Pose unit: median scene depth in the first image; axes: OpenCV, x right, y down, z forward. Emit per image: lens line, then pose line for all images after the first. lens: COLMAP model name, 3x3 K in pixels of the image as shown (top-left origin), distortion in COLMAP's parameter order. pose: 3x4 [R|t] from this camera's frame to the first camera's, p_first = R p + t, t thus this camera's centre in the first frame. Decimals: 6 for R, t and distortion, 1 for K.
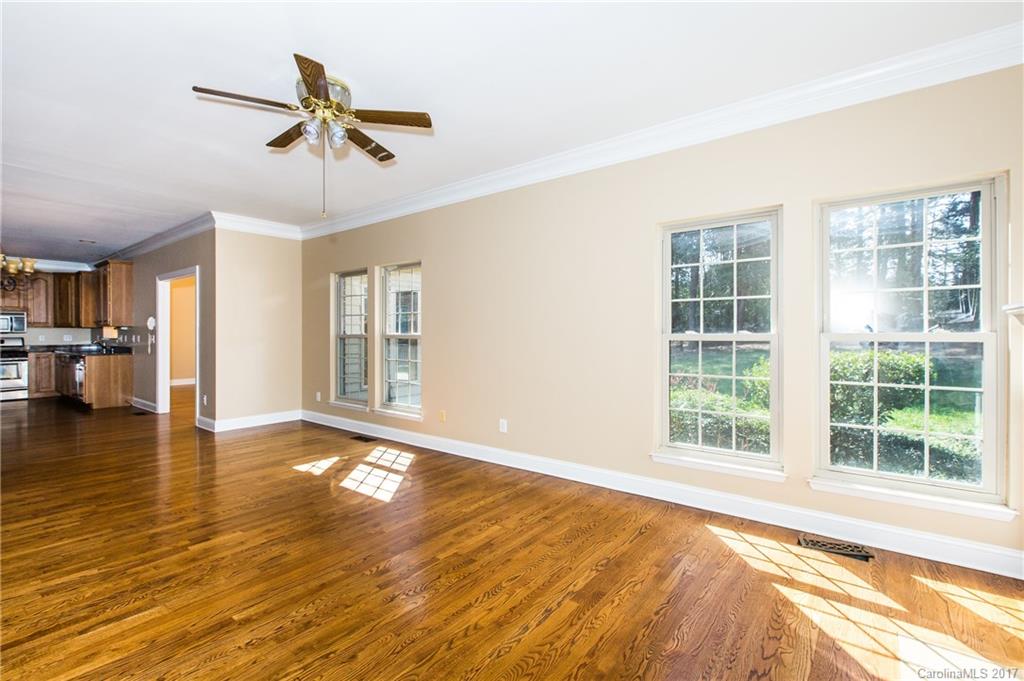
lens RADIAL K [[463.2, 0, 515.8], [0, 463.2, 335.8], [0, 0, 1]] dist [0.000597, 0.001999]
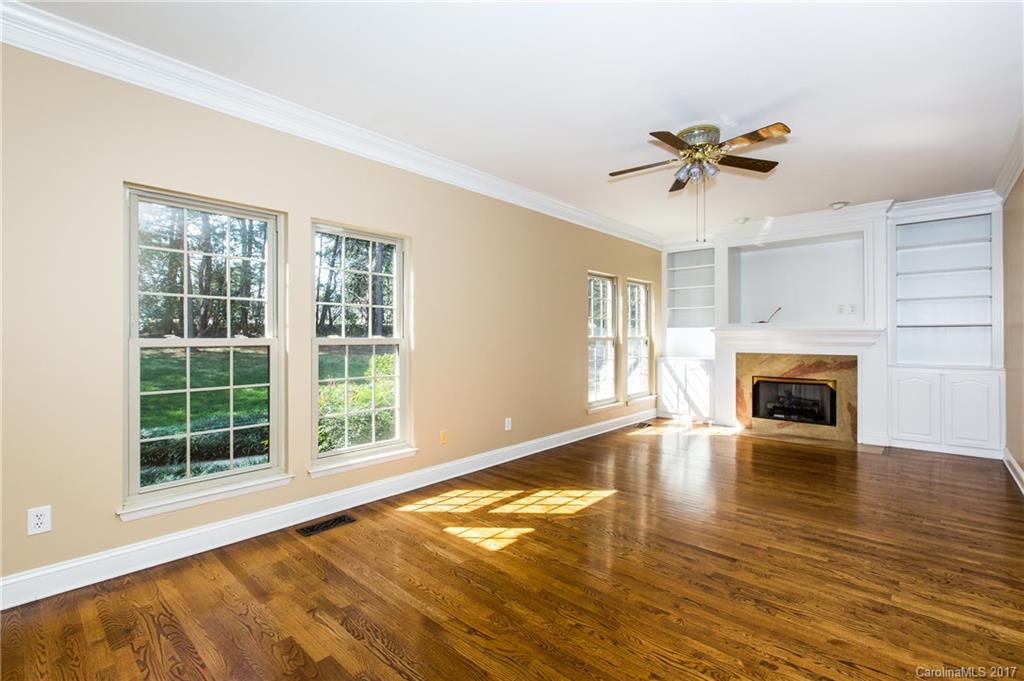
lens RADIAL K [[463.2, 0, 519.4], [0, 463.2, 338.5], [0, 0, 1]] dist [0.000597, 0.001999]
pose [[0.066944, 0.000007, 0.997757, -1.120447], [0.006723, 0.999977, -0.000458, -0.000381], [-0.997734, 0.006738, 0.066943, 0.939629]]
